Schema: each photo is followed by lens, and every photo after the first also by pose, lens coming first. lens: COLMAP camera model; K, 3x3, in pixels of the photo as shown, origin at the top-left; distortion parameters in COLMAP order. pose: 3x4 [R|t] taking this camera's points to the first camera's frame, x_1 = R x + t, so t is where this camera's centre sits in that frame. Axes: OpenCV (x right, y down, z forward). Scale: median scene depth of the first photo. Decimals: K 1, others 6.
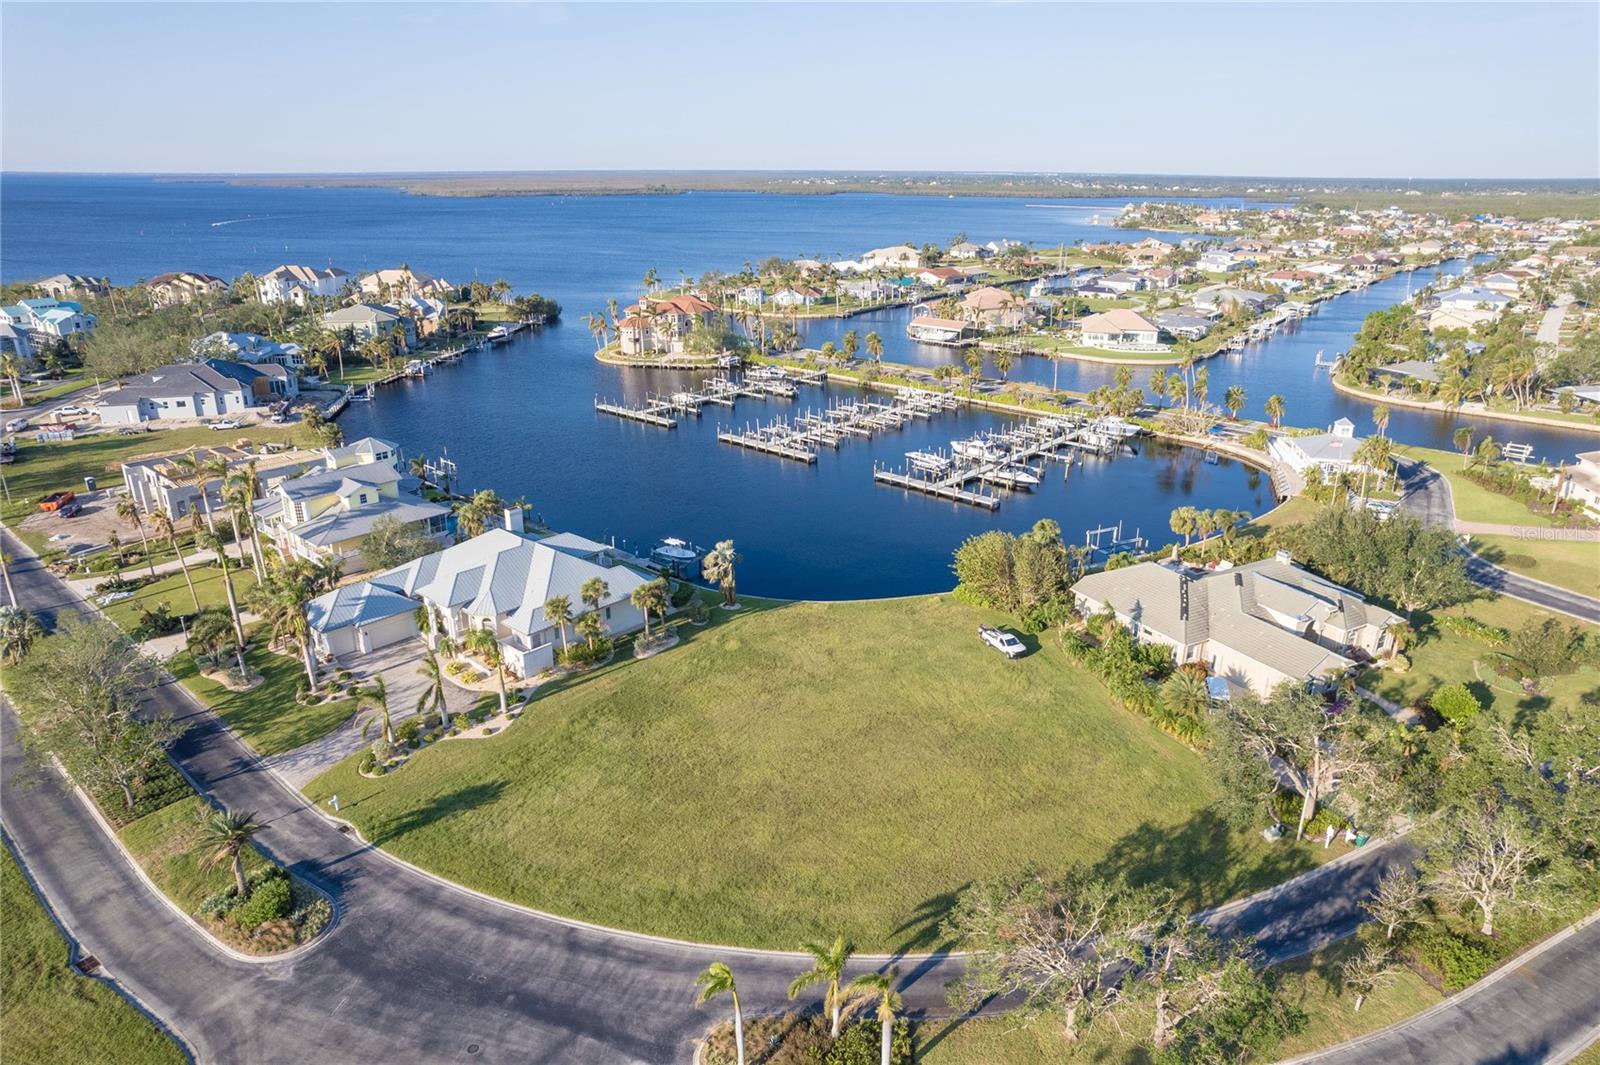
lens RADIAL K [[1023.6, 0, 802.5], [0, 1023.6, 534.6], [0, 0, 1]] dist [-0.078376, 0.072237]
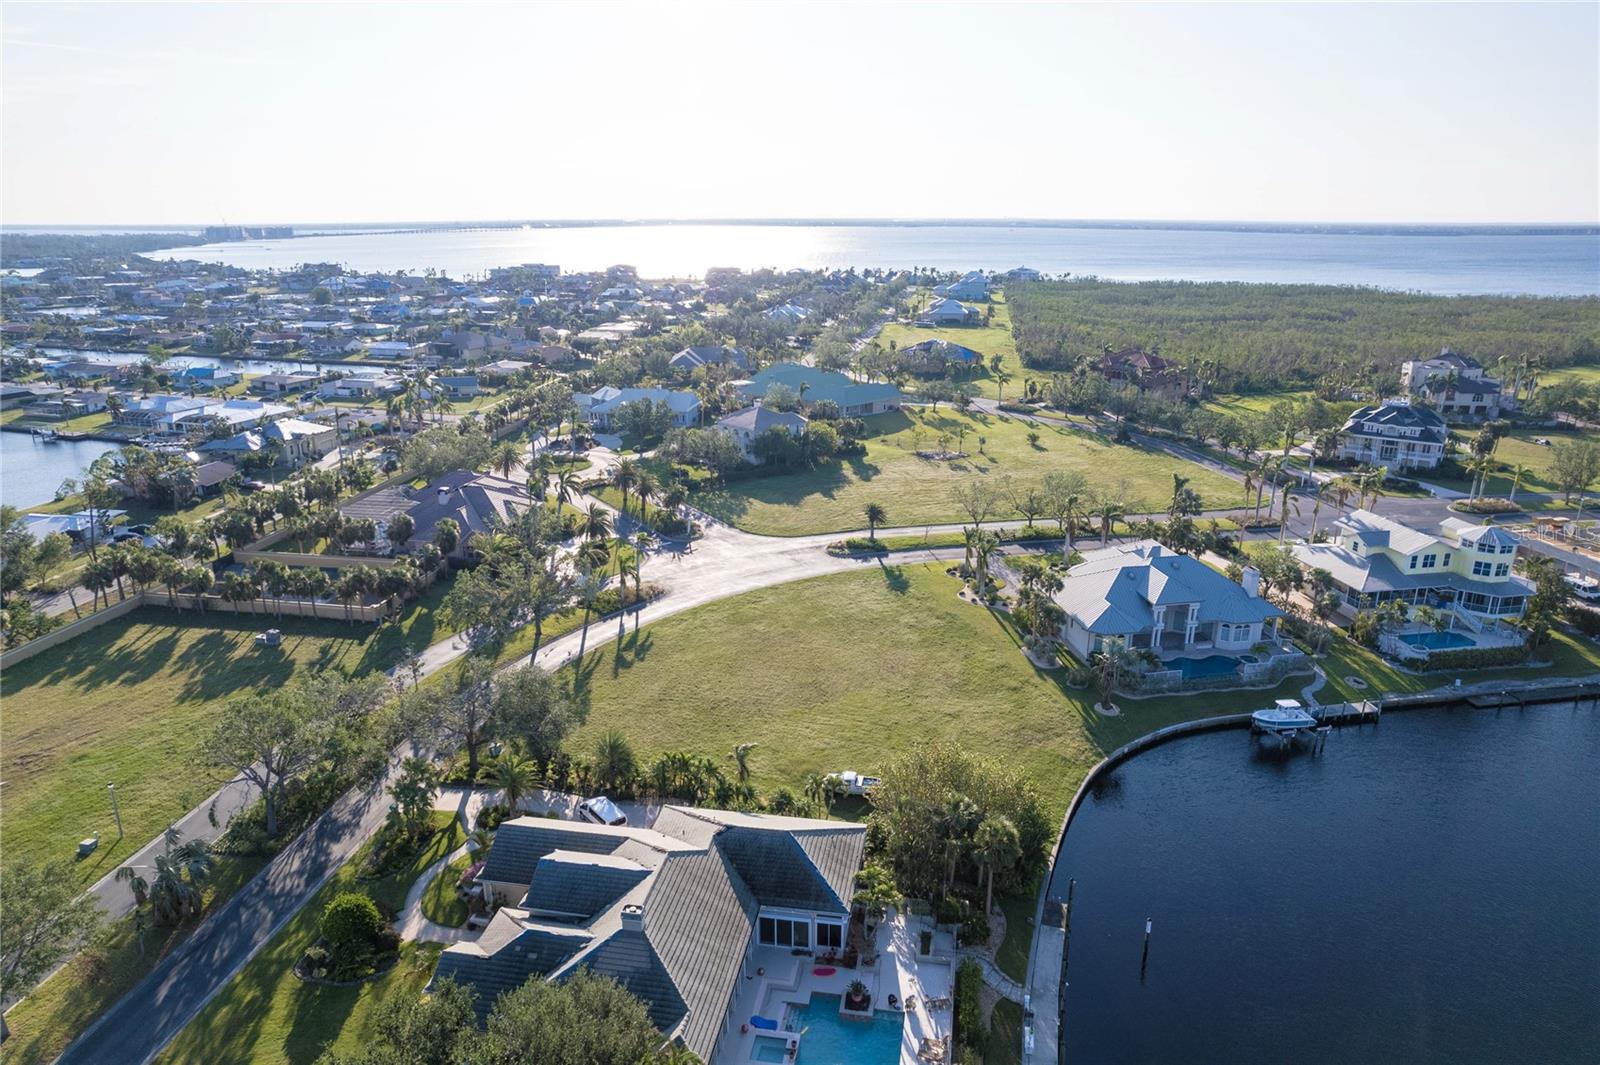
lens RADIAL K [[1025.7, 0, 803.0], [0, 1025.7, 528.7], [0, 0, 1]] dist [-0.079834, 0.076129]
pose [[-0.615441, 0.229486, -0.754035, 0.449902], [-0.269522, 0.837728, 0.474941, -0.255228], [0.740669, 0.495527, -0.453721, 0.689082]]
